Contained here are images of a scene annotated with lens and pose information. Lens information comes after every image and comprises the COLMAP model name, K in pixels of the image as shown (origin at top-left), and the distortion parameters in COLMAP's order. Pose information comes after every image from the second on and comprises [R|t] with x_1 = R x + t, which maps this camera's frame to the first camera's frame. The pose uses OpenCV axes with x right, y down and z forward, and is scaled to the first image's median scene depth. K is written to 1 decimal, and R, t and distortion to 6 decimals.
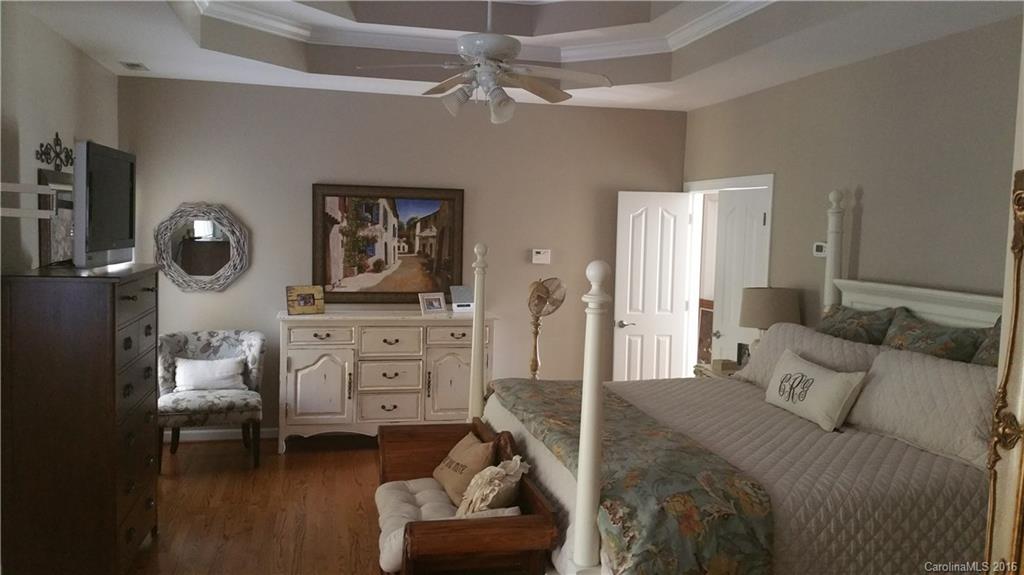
lens RADIAL K [[838.8, 0, 515.1], [0, 838.8, 284.3], [0, 0, 1]] dist [0.007939, -0.001851]
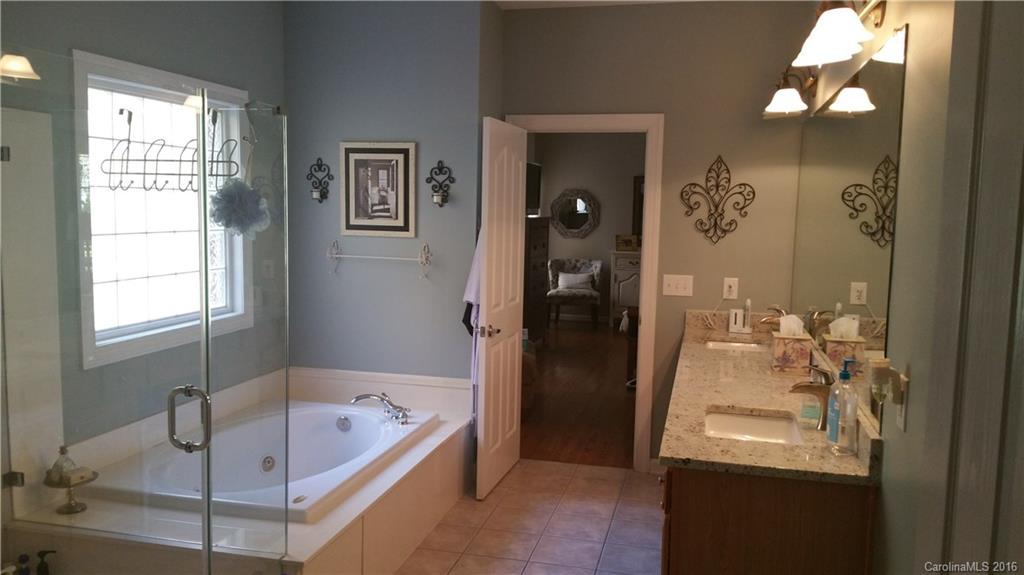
lens RADIAL K [[838.8, 0, 513.1], [0, 838.8, 288.1], [0, 0, 1]] dist [0.007939, -0.001851]
pose [[0.895463, 0.045851, -0.442769, 0.335545], [-0.036849, 0.998902, 0.028918, 0.072800], [0.443609, -0.009580, 0.896169, -0.722286]]
